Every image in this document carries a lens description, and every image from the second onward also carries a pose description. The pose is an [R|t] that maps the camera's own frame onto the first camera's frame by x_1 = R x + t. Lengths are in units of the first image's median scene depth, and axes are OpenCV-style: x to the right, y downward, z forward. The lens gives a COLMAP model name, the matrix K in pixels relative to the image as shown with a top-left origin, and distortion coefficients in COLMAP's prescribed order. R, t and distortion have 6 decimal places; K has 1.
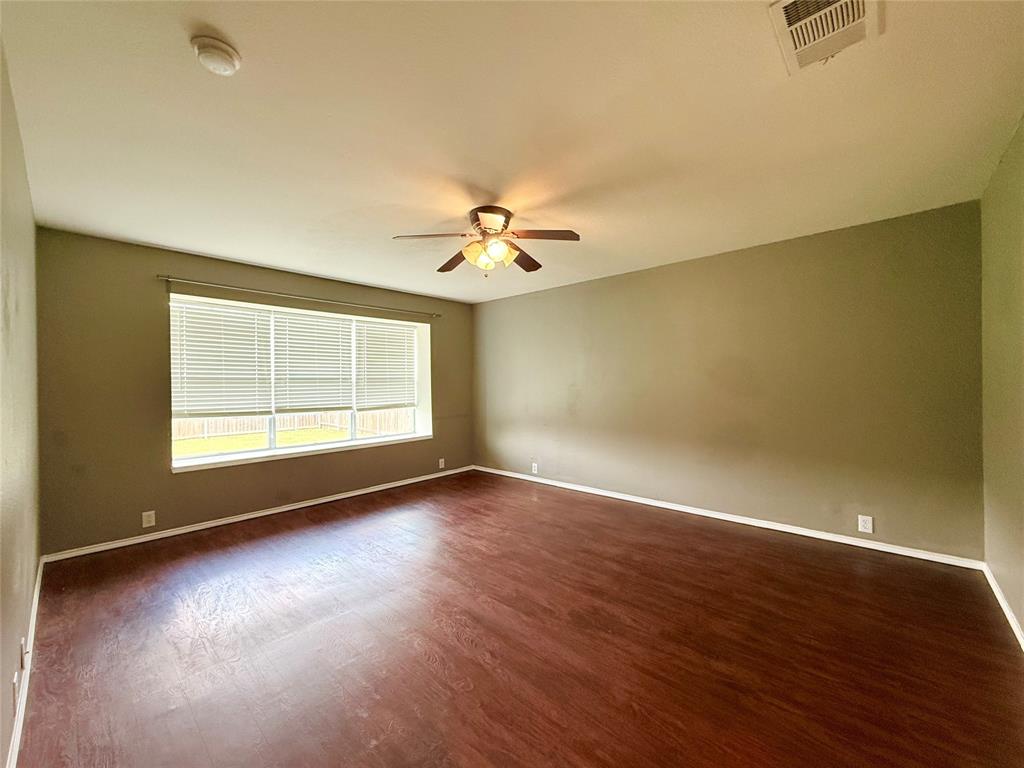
lens RADIAL K [[409.3, 0, 511.8], [0, 409.3, 386.3], [0, 0, 1]] dist [0.001314, 0.000547]
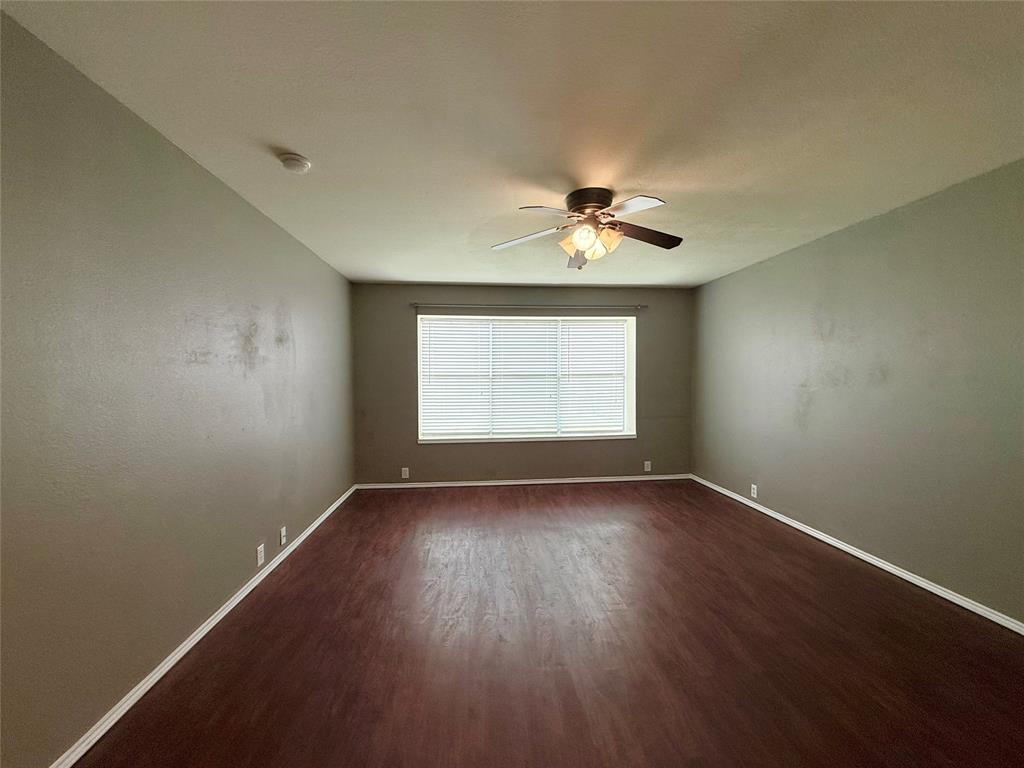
lens RADIAL K [[409.3, 0, 511.8], [0, 409.3, 386.3], [0, 0, 1]] dist [0.001314, 0.000547]
pose [[0.743352, 0.023096, -0.668502, 0.231345], [-0.007044, 0.999619, 0.026703, -0.016347], [0.668864, -0.015141, 0.743231, 0.115215]]
